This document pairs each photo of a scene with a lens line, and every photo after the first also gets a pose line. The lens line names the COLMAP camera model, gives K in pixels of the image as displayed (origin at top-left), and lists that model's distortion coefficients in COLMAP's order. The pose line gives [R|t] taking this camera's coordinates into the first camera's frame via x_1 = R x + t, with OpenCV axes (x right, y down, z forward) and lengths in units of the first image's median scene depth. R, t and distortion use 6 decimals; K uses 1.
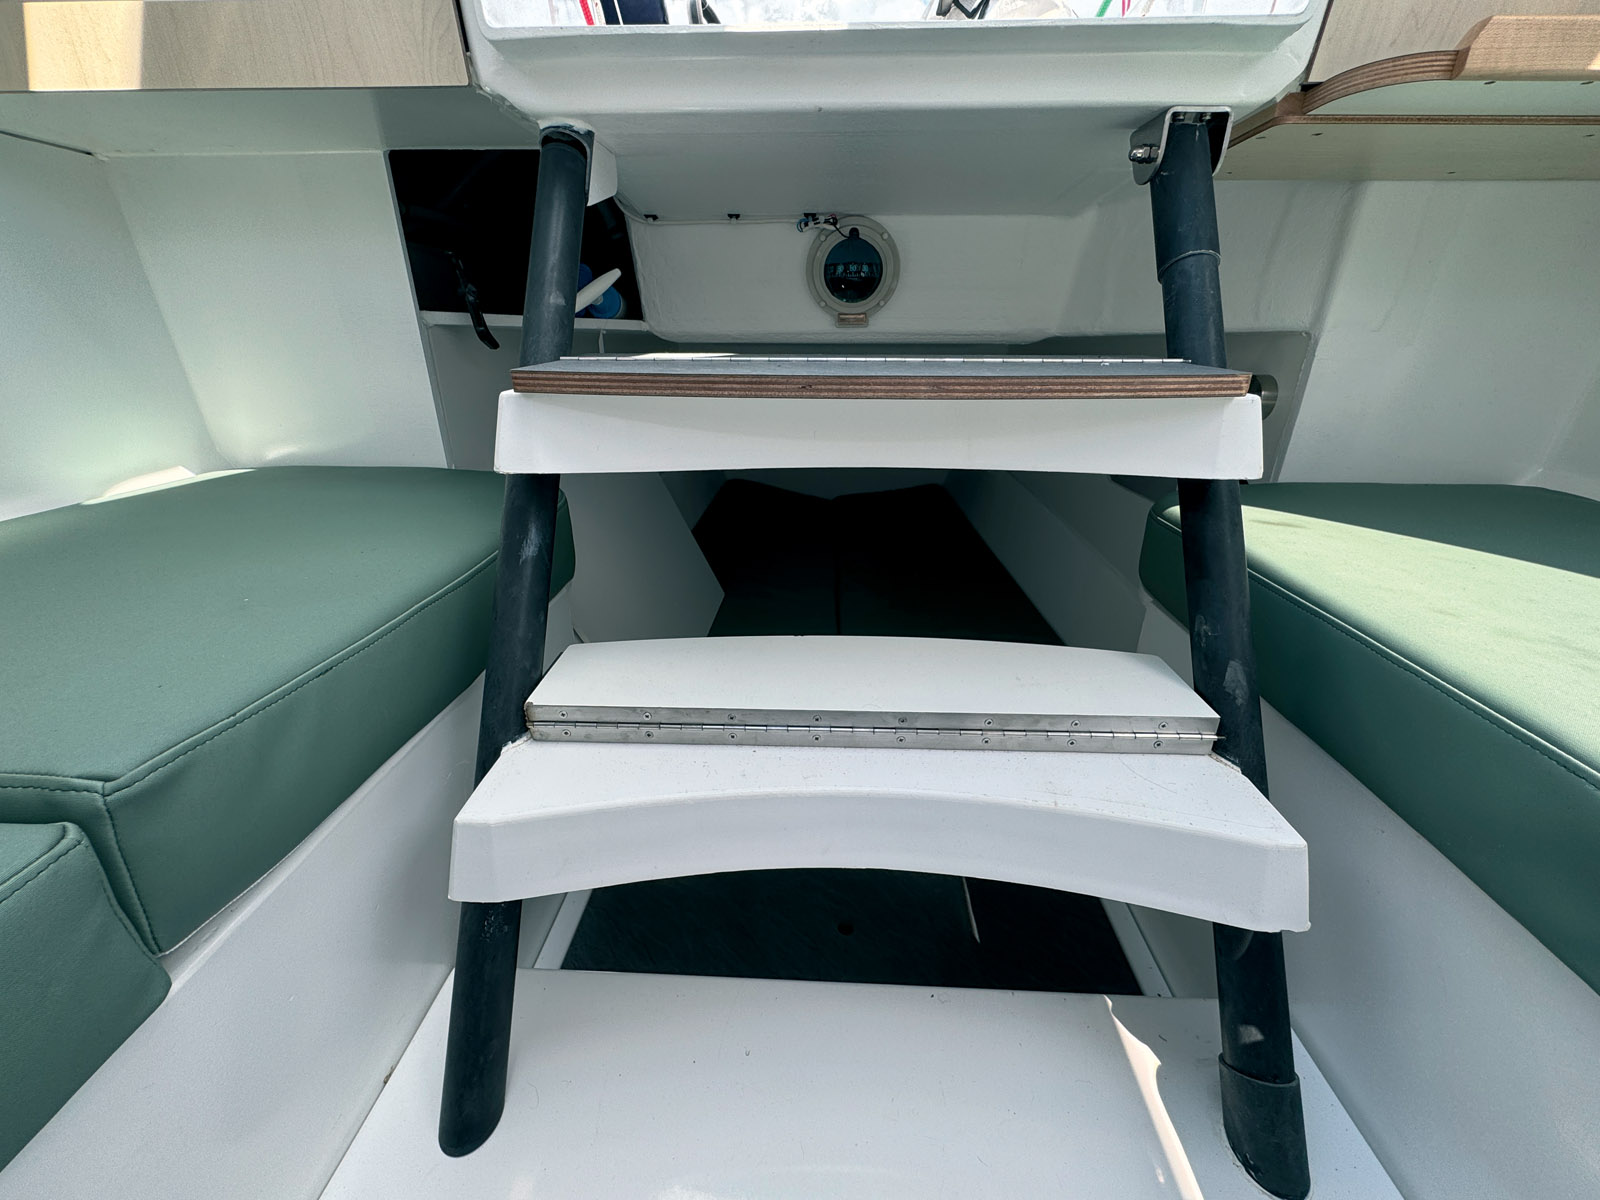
lens RADIAL K [[635.4, 0, 796.8], [0, 635.4, 595.8], [0, 0, 1]] dist [-0.001803, -0.000569]
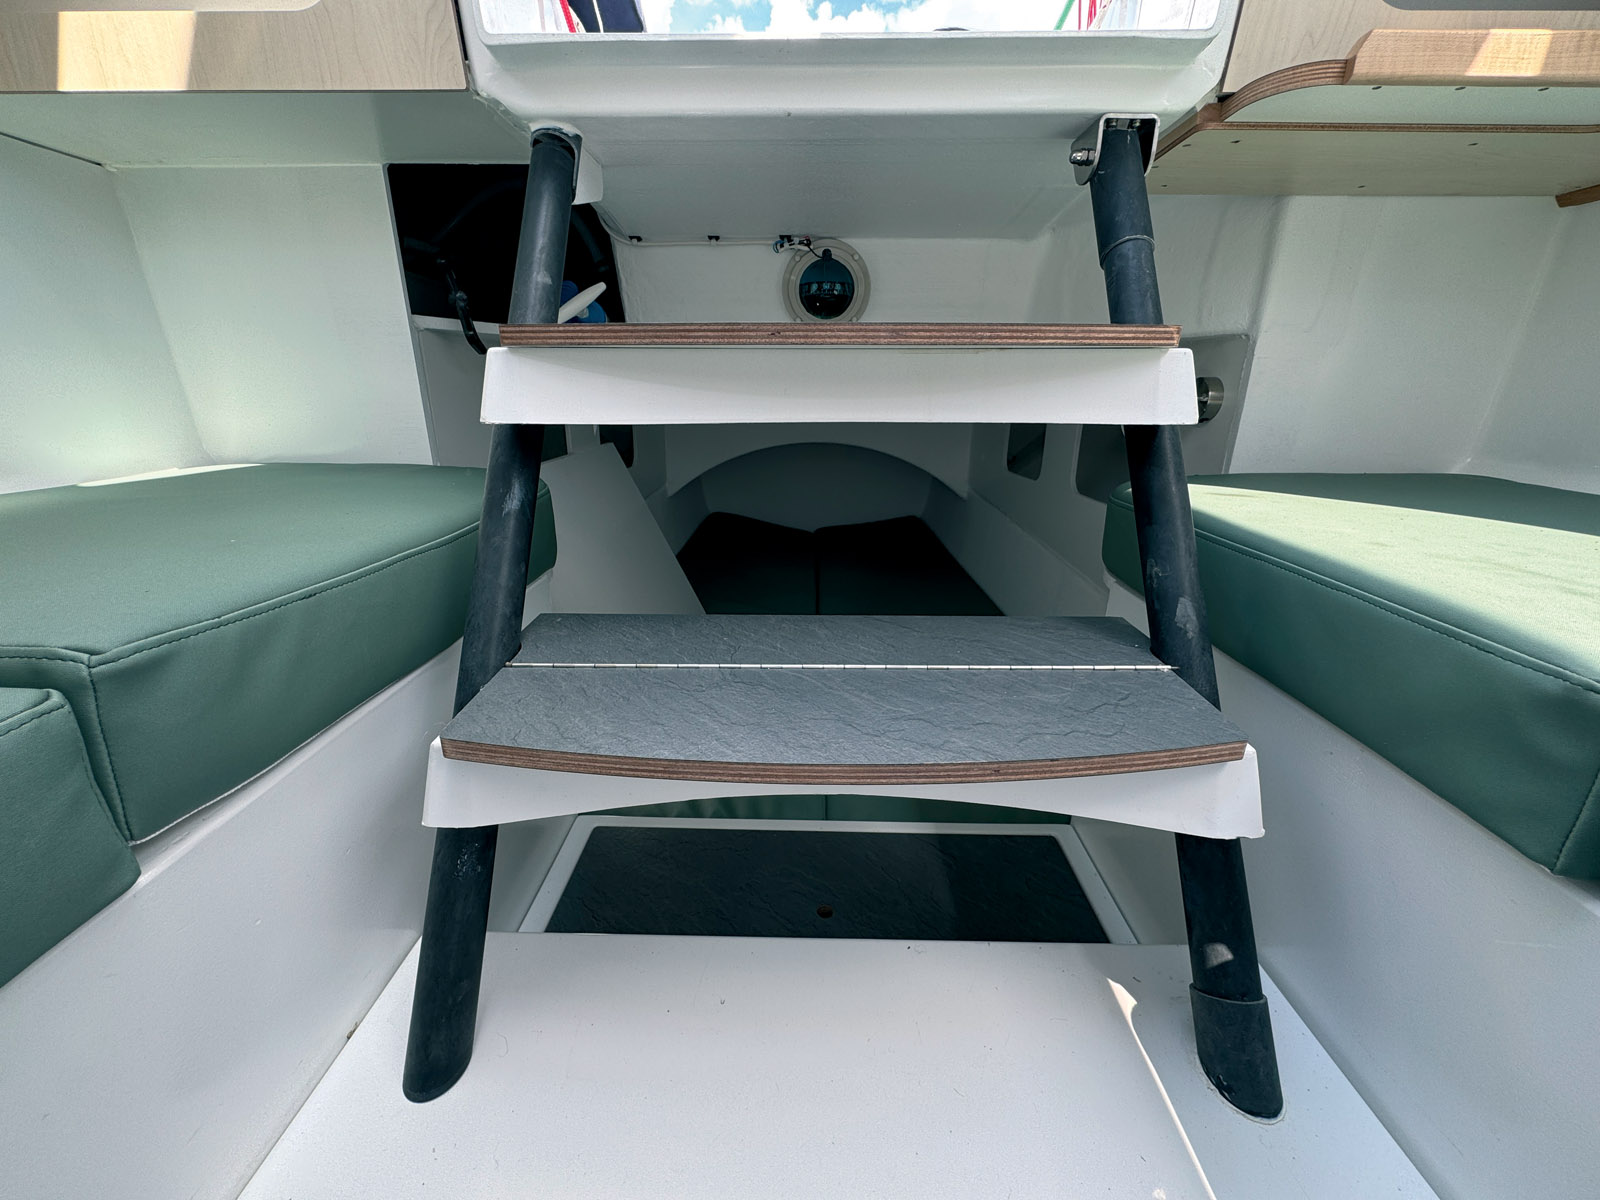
lens RADIAL K [[635.4, 0, 796.7], [0, 635.4, 596.9], [0, 0, 1]] dist [-0.001803, -0.000569]
pose [[0.999661, -0.007278, 0.024987, 0.016018], [0.009159, 0.997062, -0.076045, 0.151275], [-0.024360, 0.076249, 0.996791, -0.032836]]
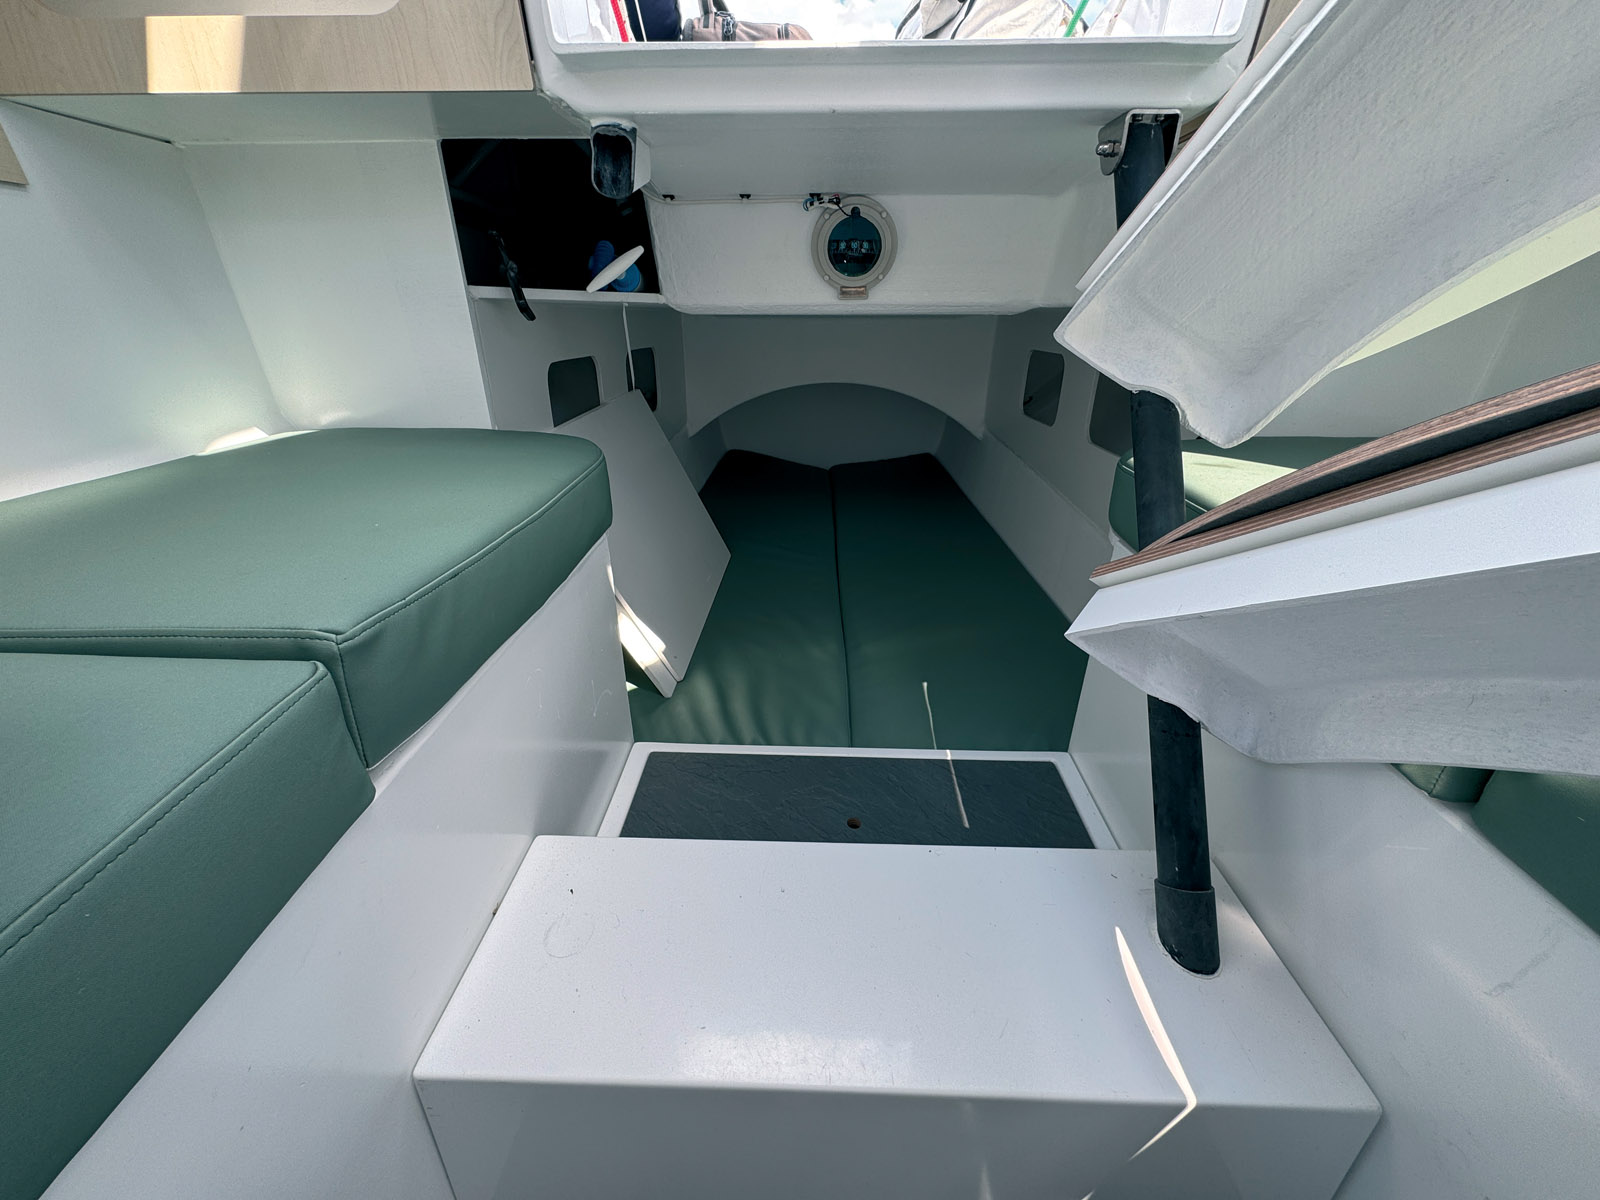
lens RADIAL K [[635.4, 0, 795.4], [0, 635.4, 595.9], [0, 0, 1]] dist [-0.001803, -0.000569]
pose [[0.999903, -0.008324, 0.011185, -0.055430], [0.007913, 0.999310, 0.036279, 0.087355], [-0.011480, -0.036187, 0.999279, -0.205596]]
